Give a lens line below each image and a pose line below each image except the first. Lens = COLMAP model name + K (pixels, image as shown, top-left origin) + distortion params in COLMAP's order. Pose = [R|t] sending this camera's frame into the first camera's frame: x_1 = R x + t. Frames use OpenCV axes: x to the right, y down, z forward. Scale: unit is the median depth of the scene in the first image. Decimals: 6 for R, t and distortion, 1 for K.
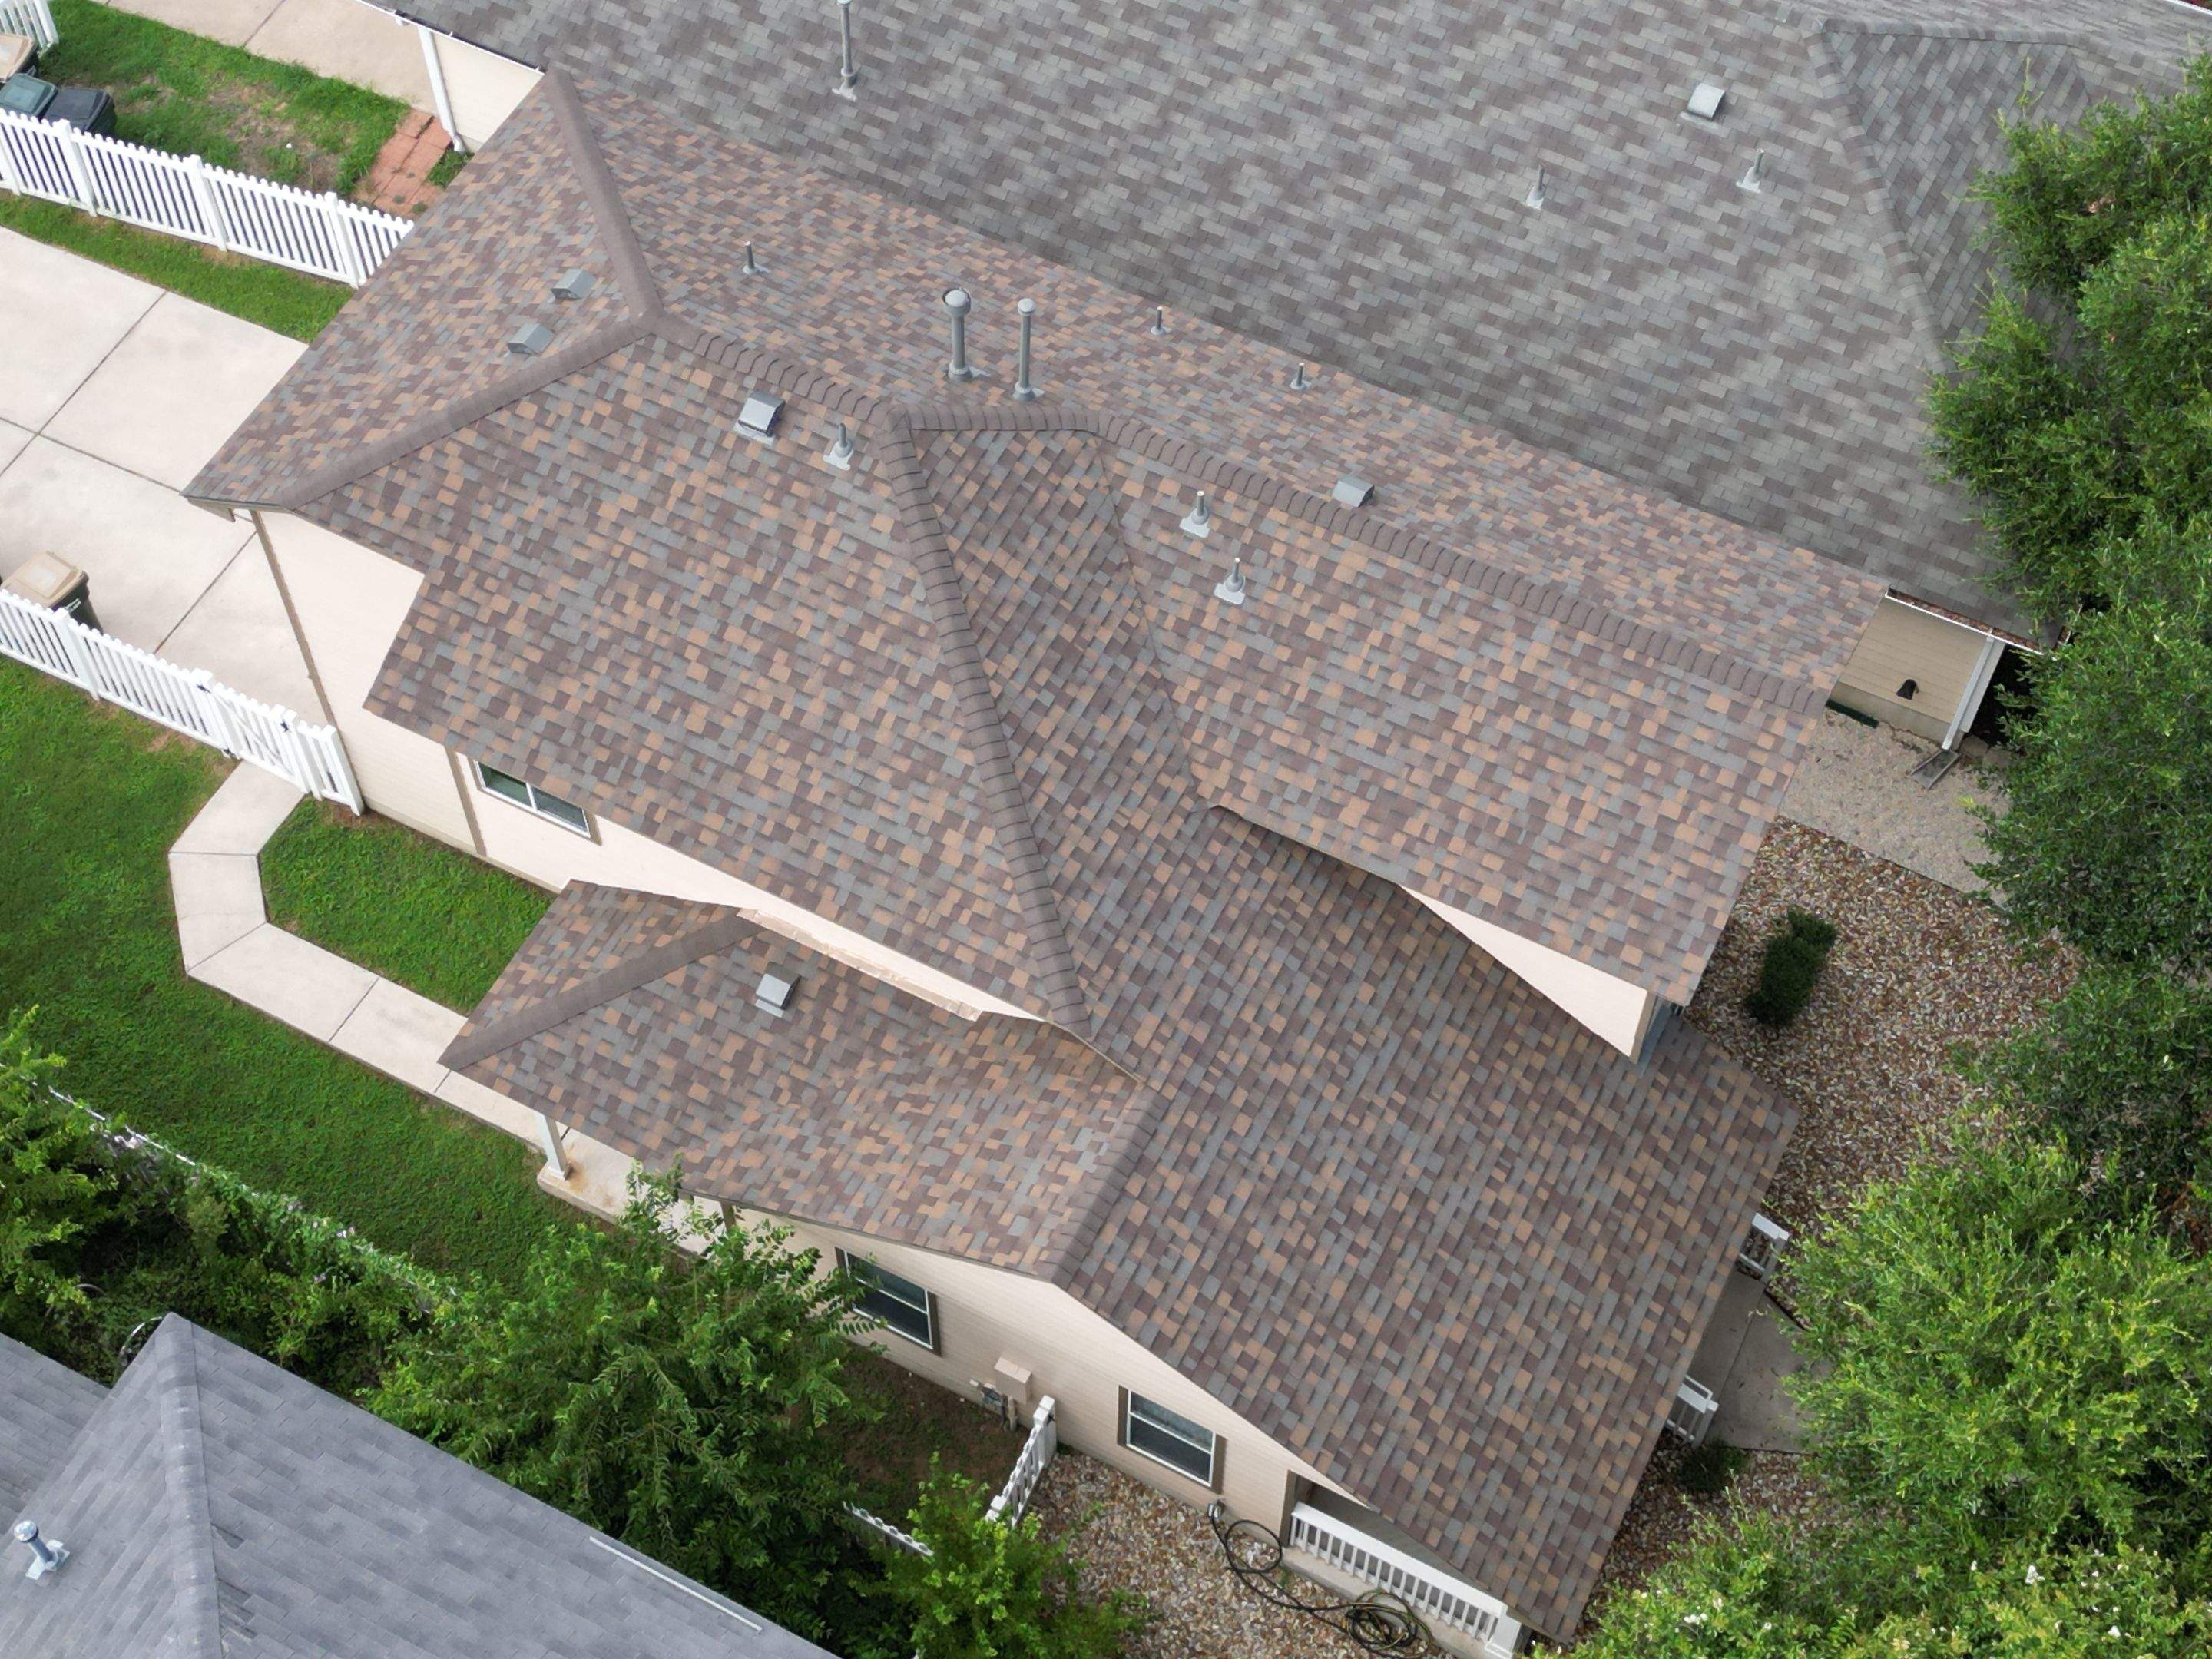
lens RADIAL K [[3077.8, 0, 1097.1], [0, 3077.8, 833.7], [0, 0, 1]] dist [0.096627, 0.000000]
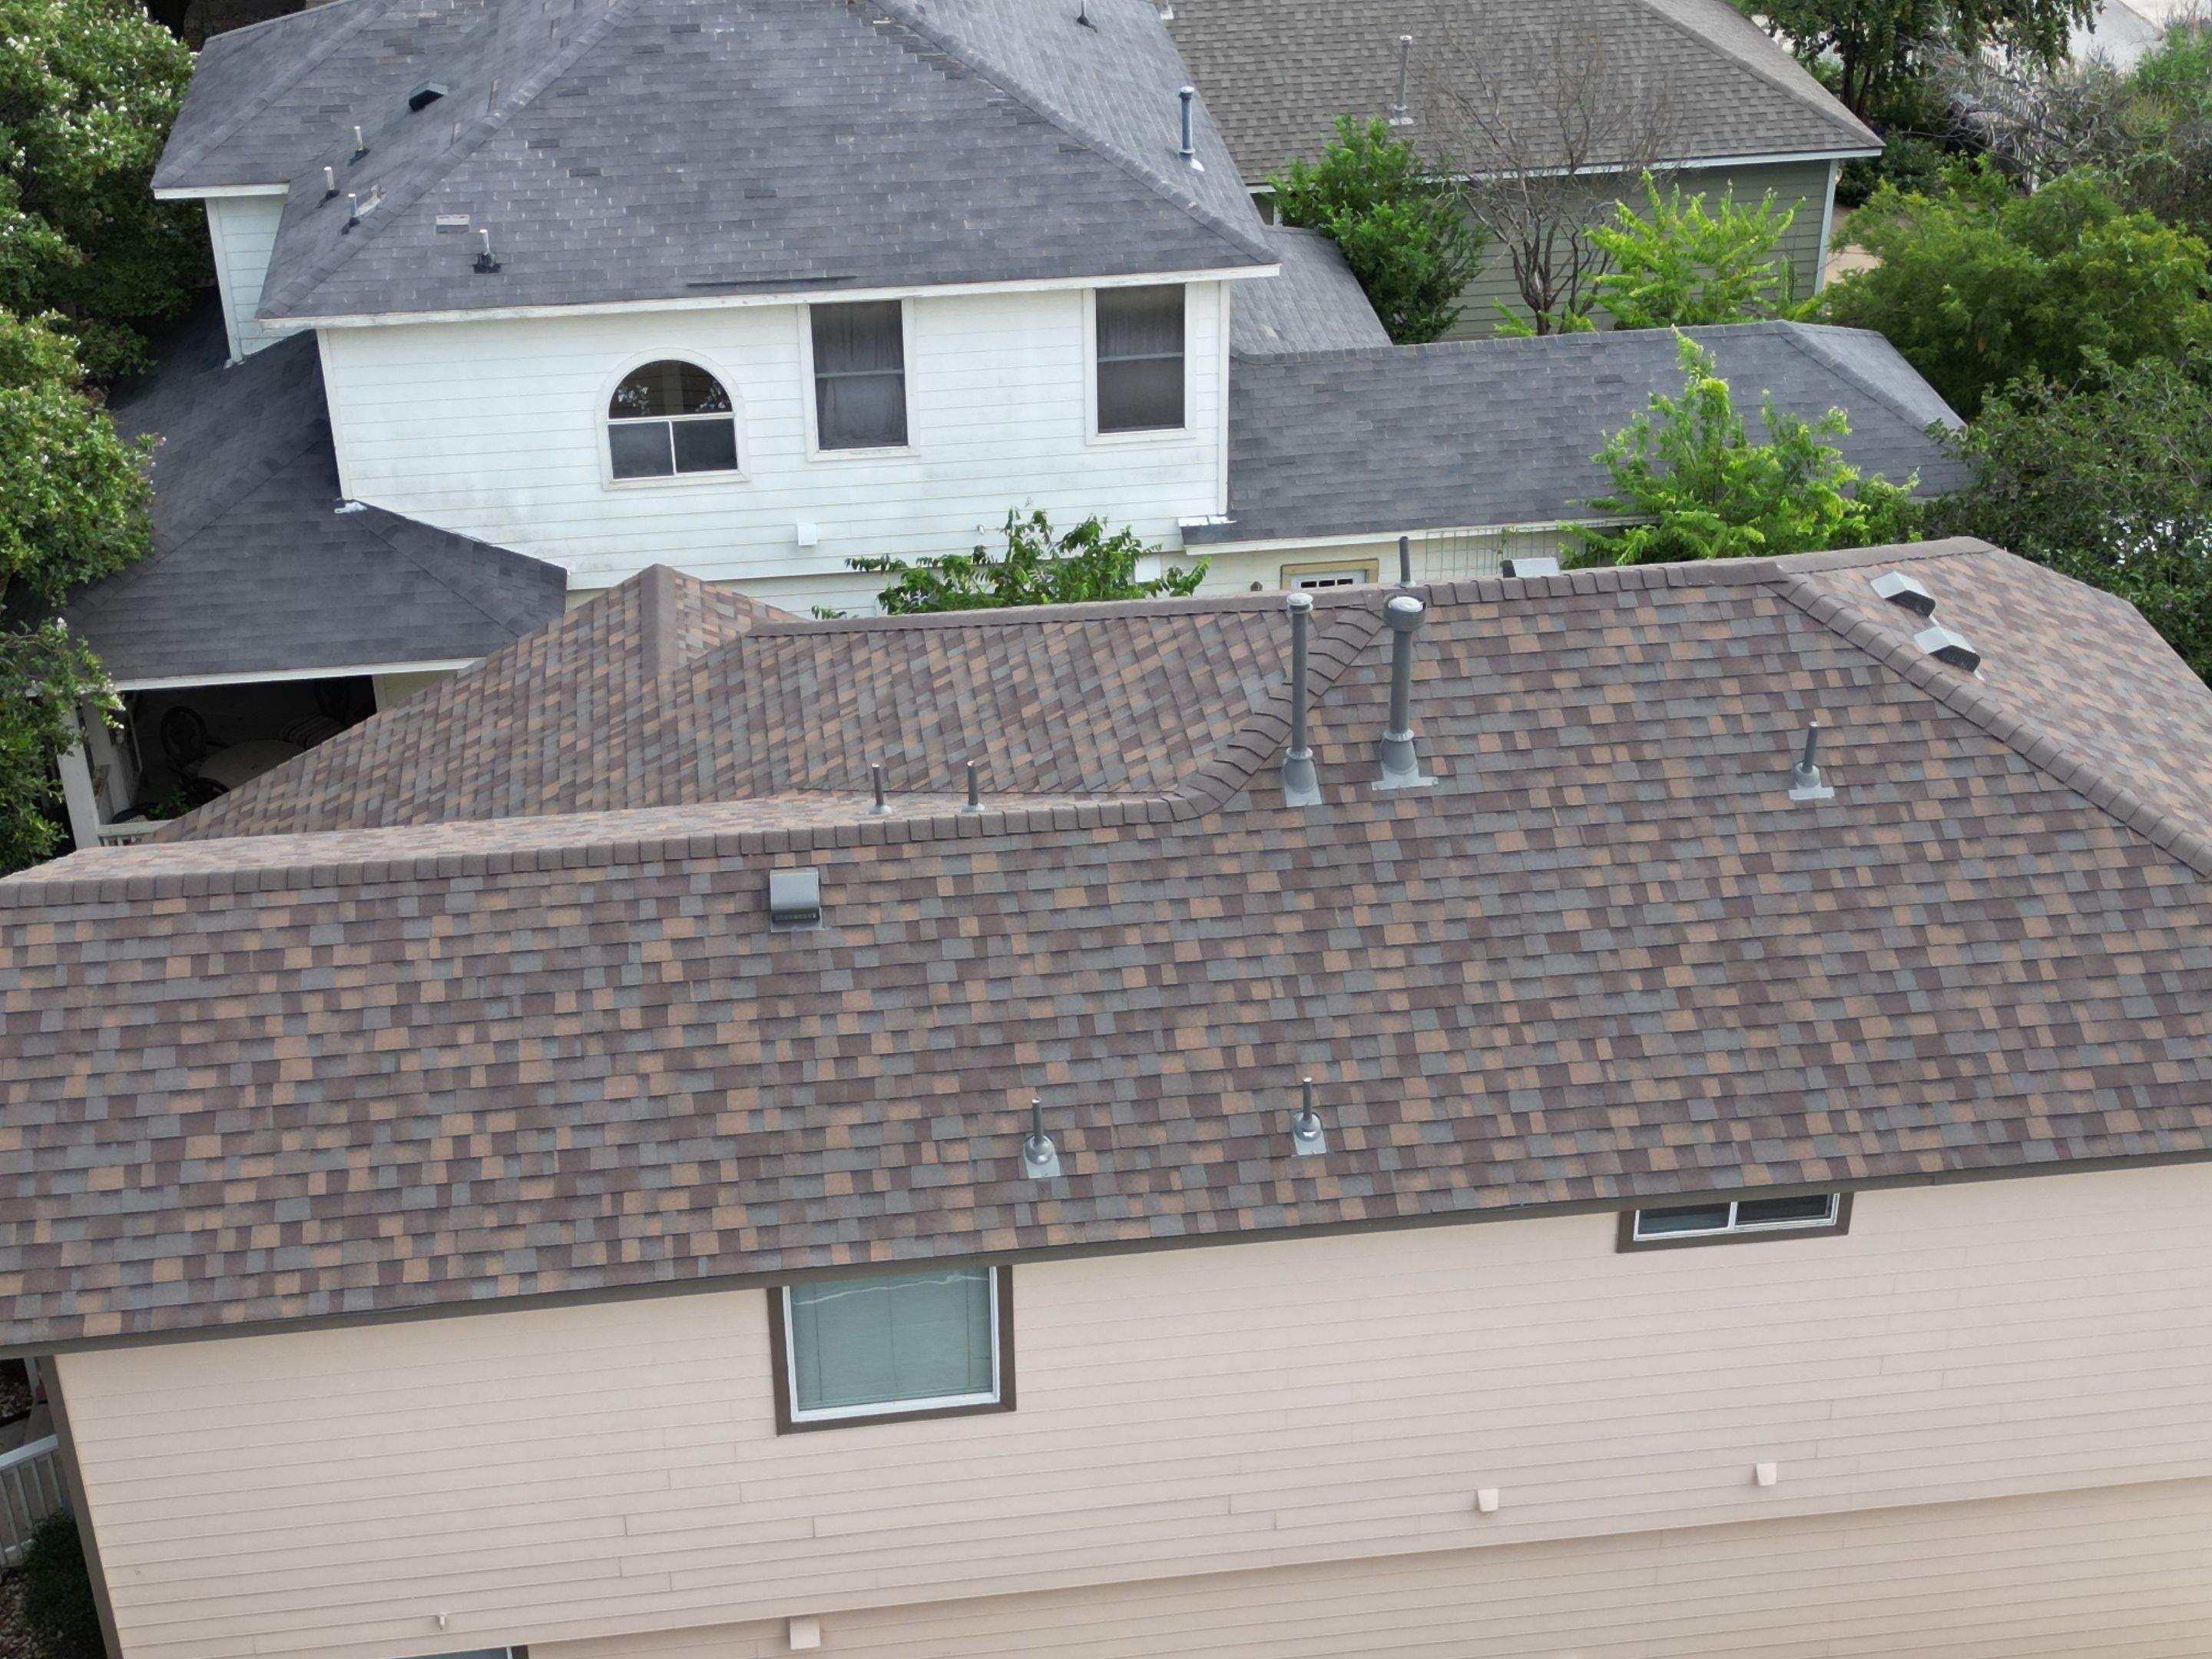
lens RADIAL K [[3077.8, 0, 1099.1], [0, 3077.8, 842.0], [0, 0, 1]] dist [0.096627, 0.000000]
pose [[-0.821283, 0.303193, -0.483289, 0.329259], [-0.474986, 0.105887, 0.873600, -0.685051], [0.316043, 0.947028, 0.057049, 0.949922]]
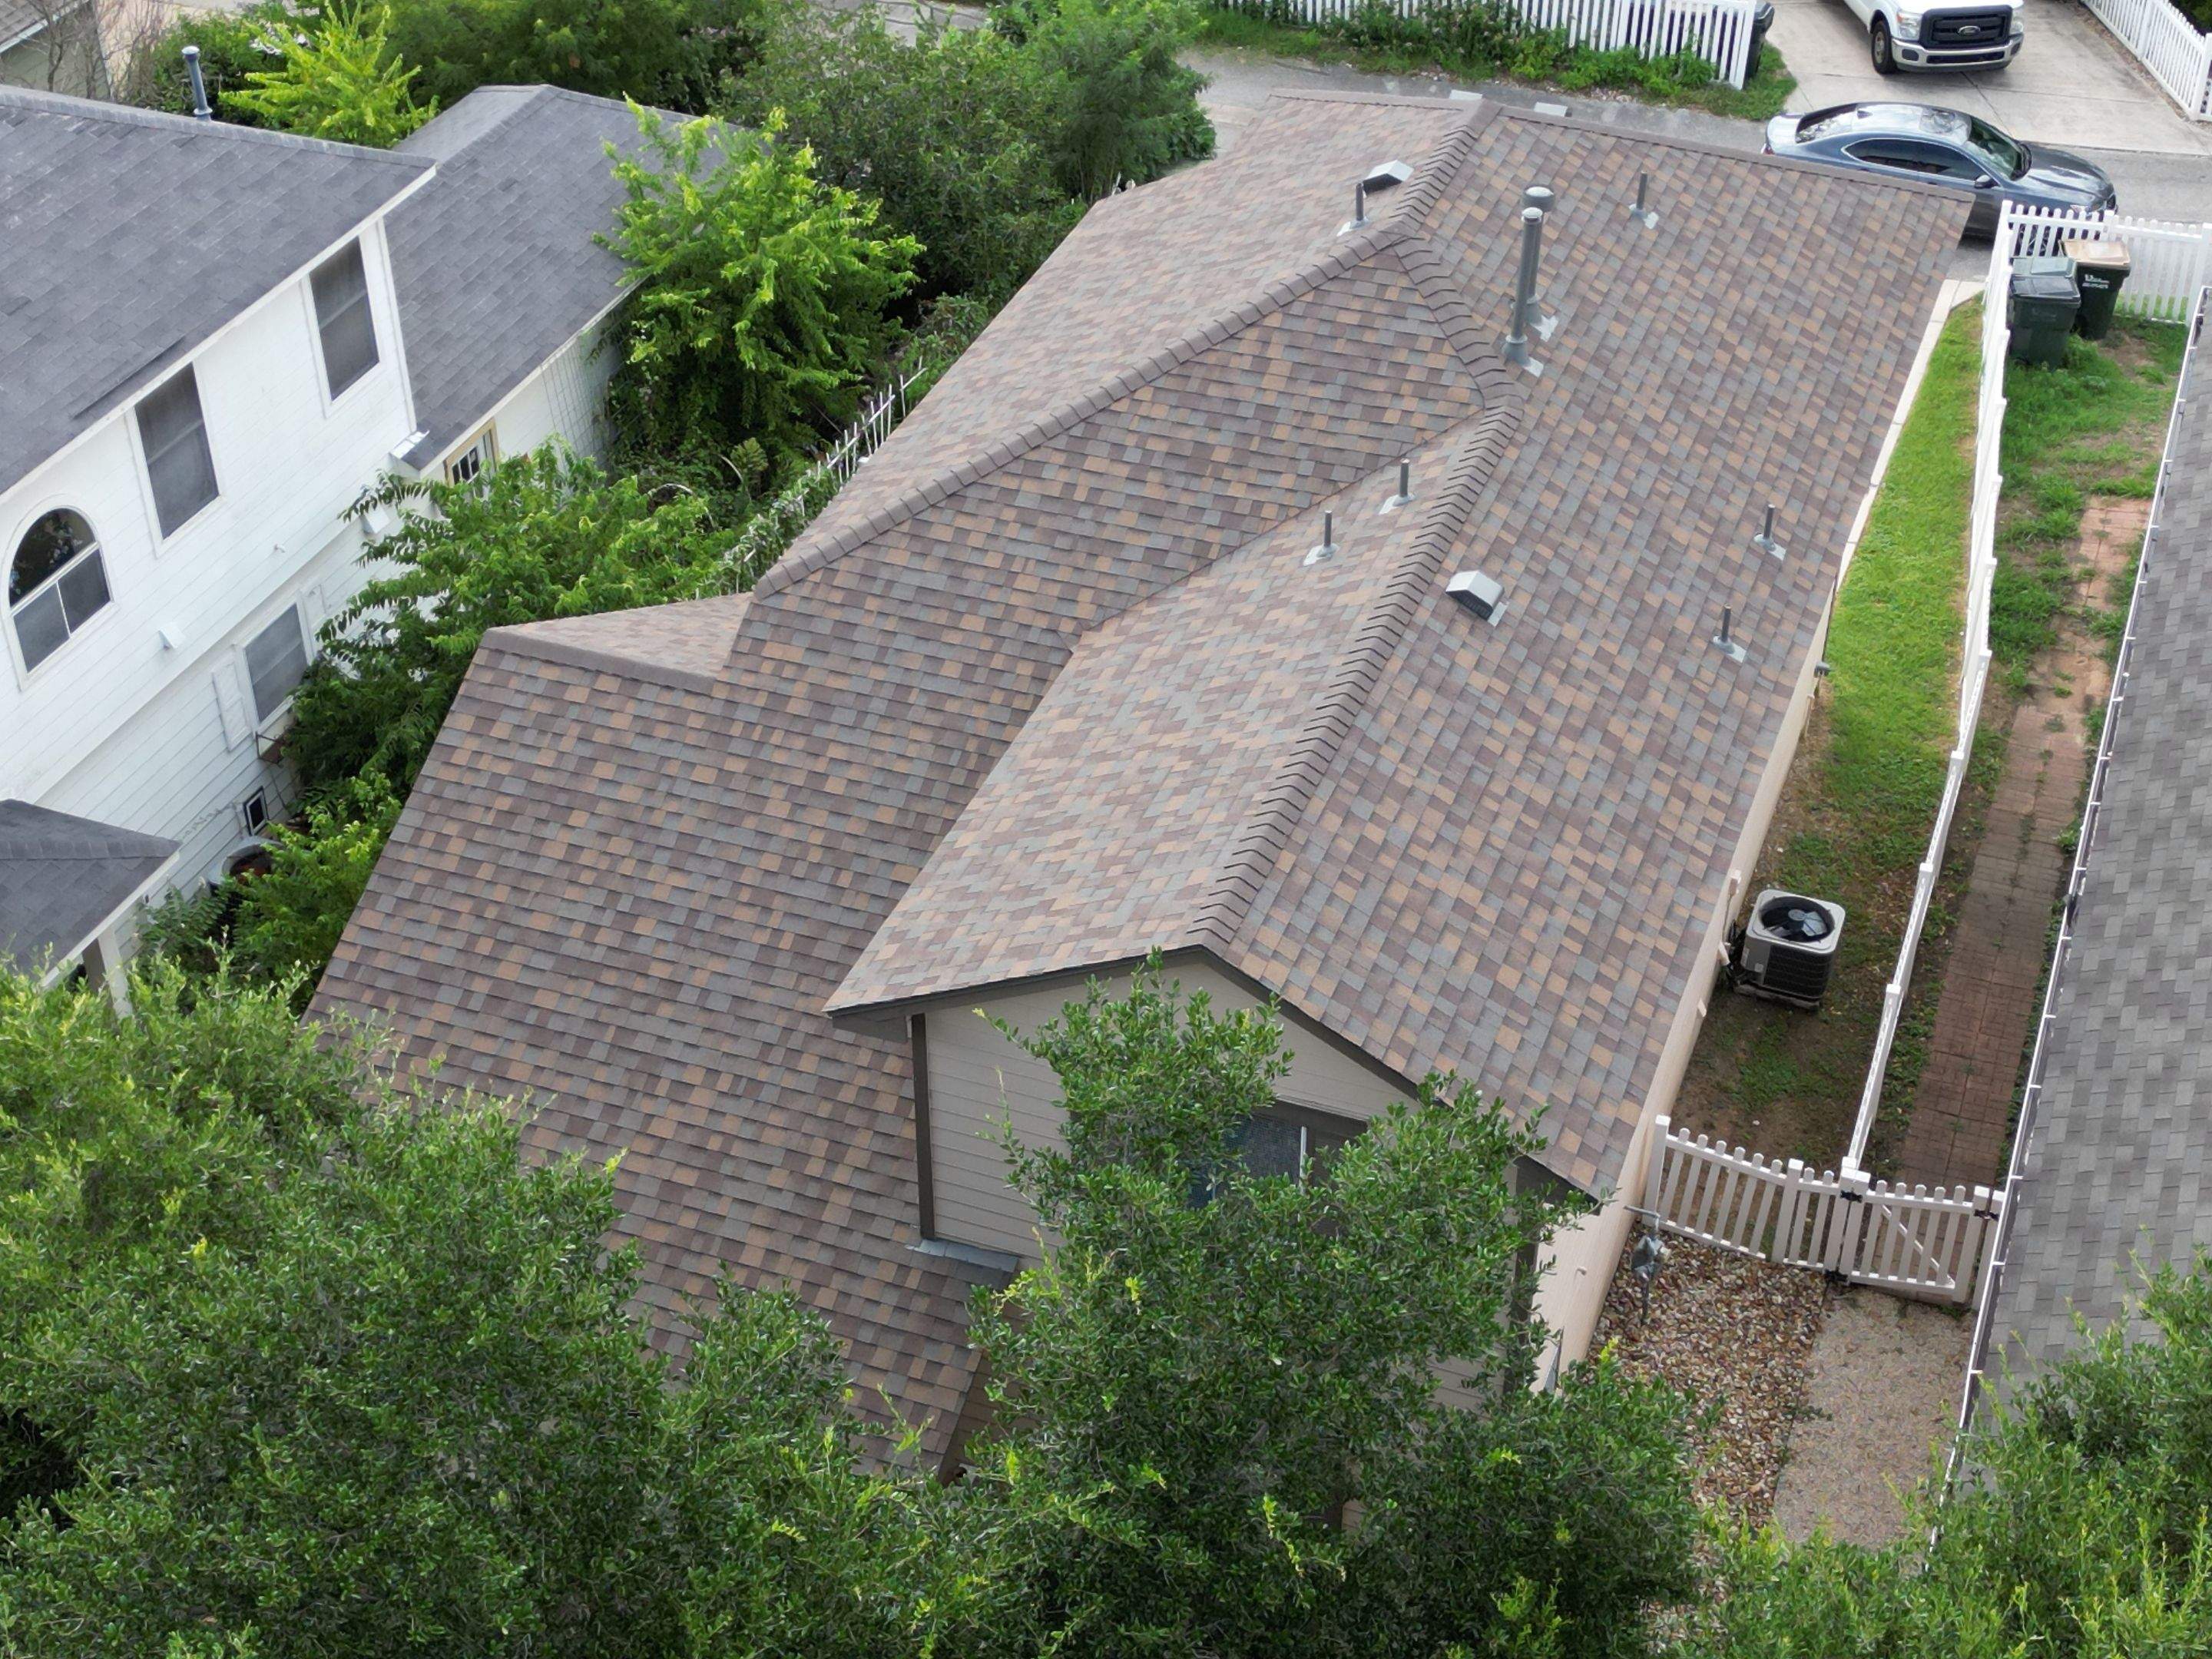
lens RADIAL K [[3077.8, 0, 1093.8], [0, 3077.8, 839.2], [0, 0, 1]] dist [0.096627, 0.000000]
pose [[0.112235, 0.590584, -0.799133, 0.704872], [-0.833914, 0.493311, 0.247452, -0.186876], [0.540362, 0.638636, 0.547862, 0.553140]]
